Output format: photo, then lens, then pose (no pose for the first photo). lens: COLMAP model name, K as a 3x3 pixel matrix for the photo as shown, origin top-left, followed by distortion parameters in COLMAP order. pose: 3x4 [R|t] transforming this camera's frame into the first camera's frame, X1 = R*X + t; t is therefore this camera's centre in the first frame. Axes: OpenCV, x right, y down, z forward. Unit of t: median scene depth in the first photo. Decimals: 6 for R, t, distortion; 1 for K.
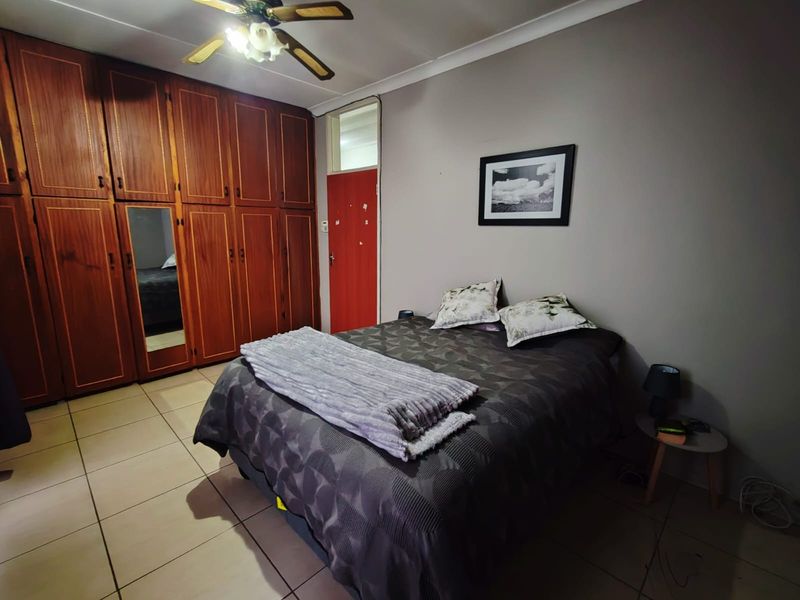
lens RADIAL K [[363.5, 0, 396.7], [0, 363.5, 297.8], [0, 0, 1]] dist [-0.003420, -0.000201]
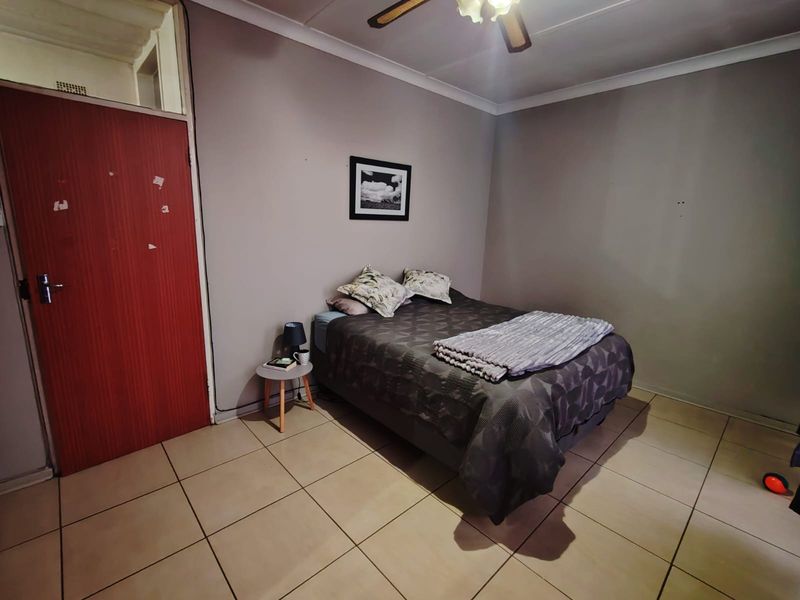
lens RADIAL K [[363.5, 0, 395.9], [0, 363.5, 299.5], [0, 0, 1]] dist [-0.003420, -0.000201]
pose [[0.061742, -0.215856, 0.974471, -0.944001], [0.165064, 0.965098, 0.203321, -0.182599], [-0.984348, 0.148296, 0.095217, 0.877391]]
